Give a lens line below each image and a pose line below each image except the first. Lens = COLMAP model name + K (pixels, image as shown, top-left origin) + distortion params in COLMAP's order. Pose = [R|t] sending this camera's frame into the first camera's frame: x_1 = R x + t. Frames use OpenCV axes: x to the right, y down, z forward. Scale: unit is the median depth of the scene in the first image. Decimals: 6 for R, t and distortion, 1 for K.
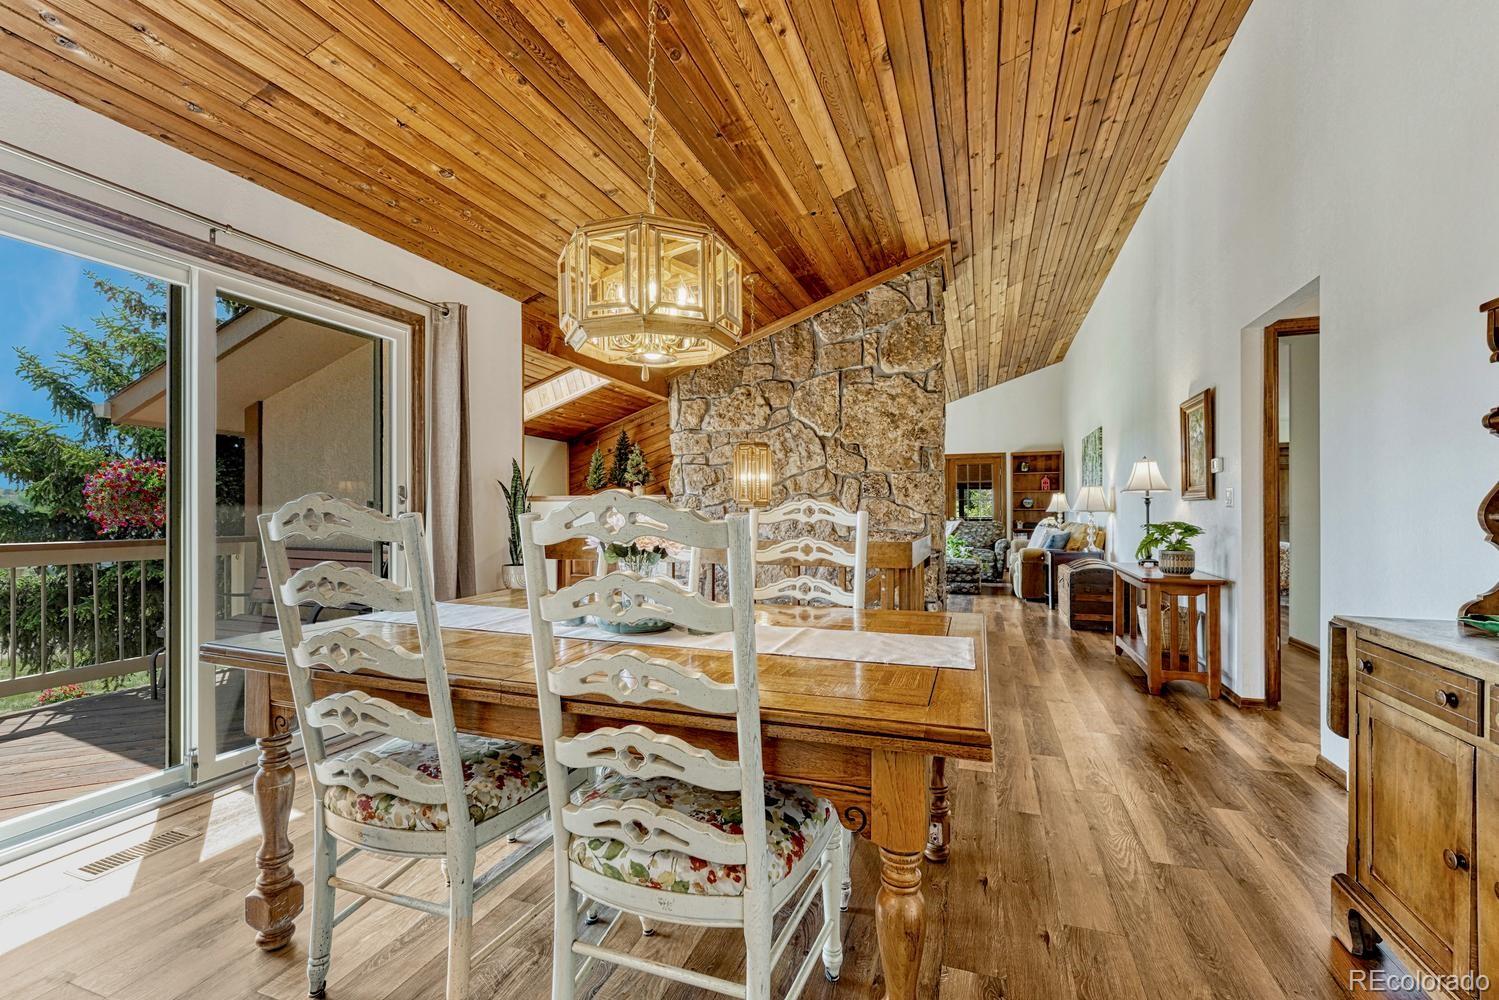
lens RADIAL K [[630.9, 0, 738.2], [0, 630.9, 514.4], [0, 0, 1]] dist [0.016023, 0.000176]
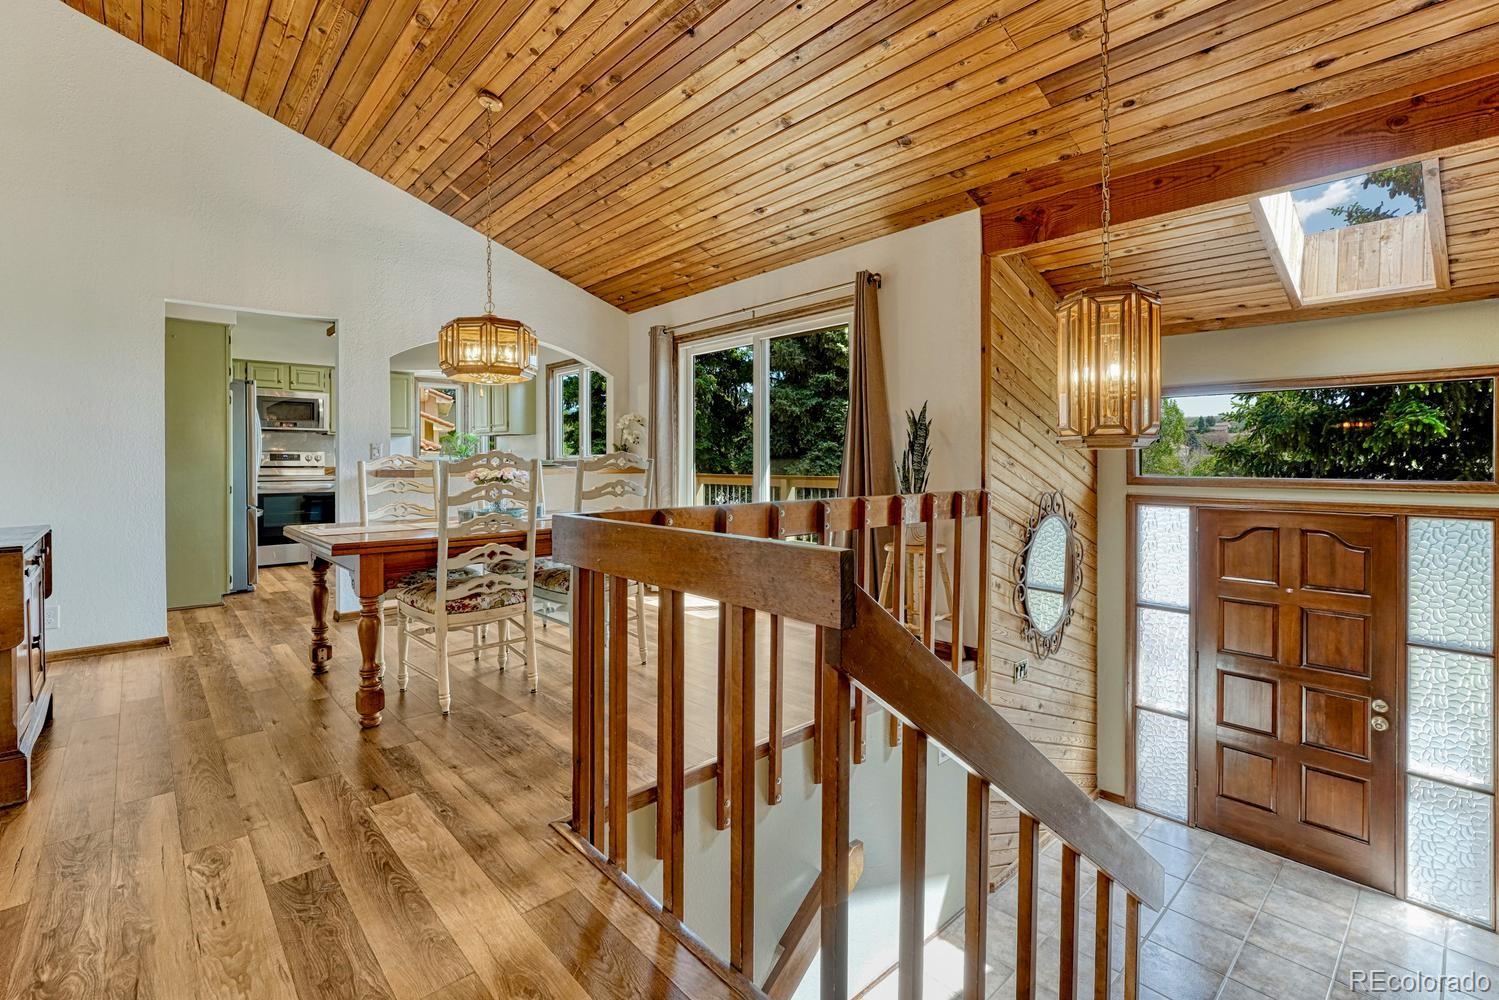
lens RADIAL K [[669.8, 0, 747.3], [0, 669.8, 459.6], [0, 0, 1]] dist [0.001690, 0.000152]
pose [[-0.441724, 0.005369, -0.897135, 0.417391], [-0.000719, 0.999980, 0.006338, -0.006329], [0.897151, 0.003445, -0.441711, 0.799221]]
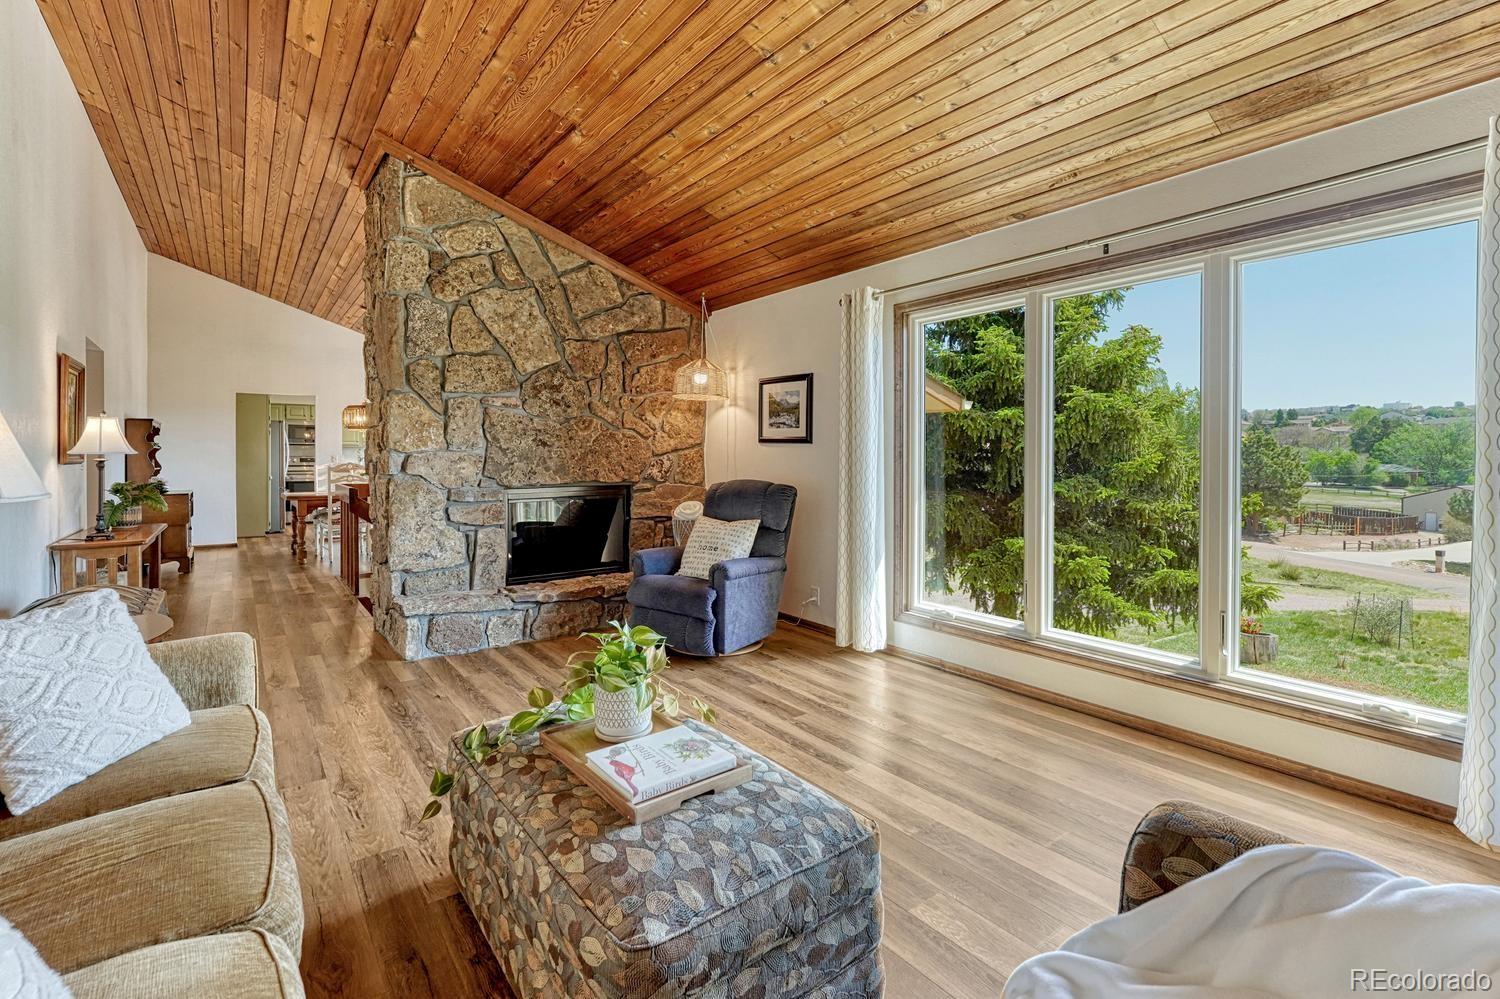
lens RADIAL K [[669.9, 0, 753.5], [0, 669.9, 455.4], [0, 0, 1]] dist [0.000484, -0.000041]
pose [[-0.513054, 0.006443, -0.858332, 0.786454], [-0.000345, 0.999970, 0.007713, -0.035213], [0.858356, 0.004254, -0.513037, 1.801138]]
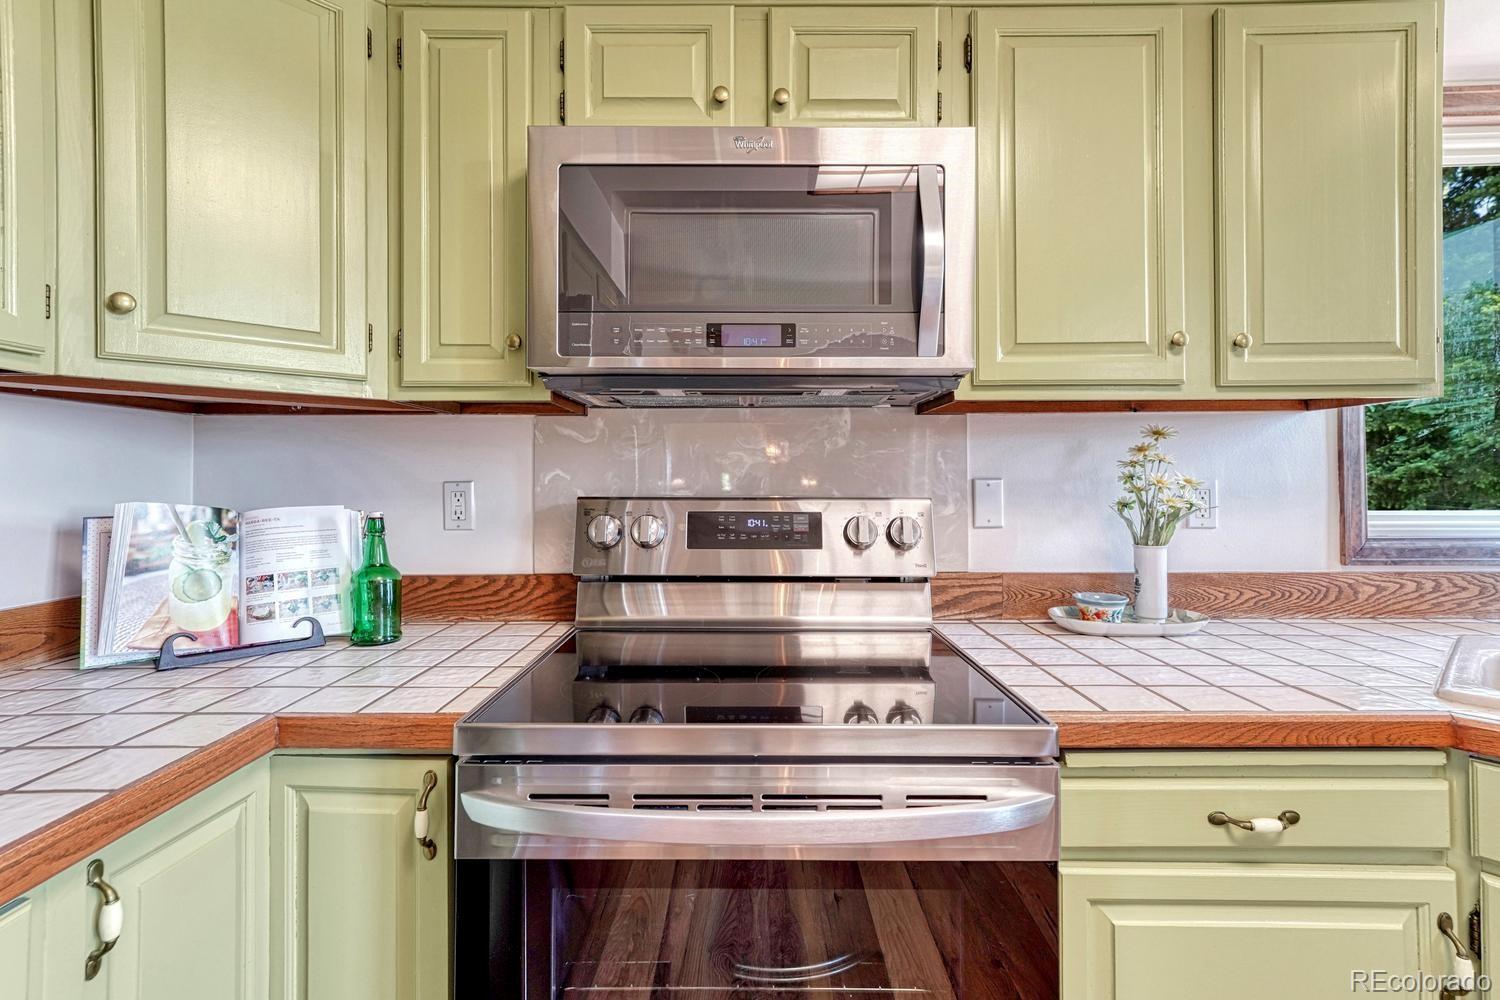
lens RADIAL K [[671.5, 0, 720.1], [0, 671.5, 473.9], [0, 0, 1]] dist [0.001880, 0.000107]
pose [[-0.943010, 0.004708, -0.332732, -0.252611], [0.006660, 0.999967, -0.004726, -0.021730], [0.332698, -0.006673, -0.943010, -0.339465]]
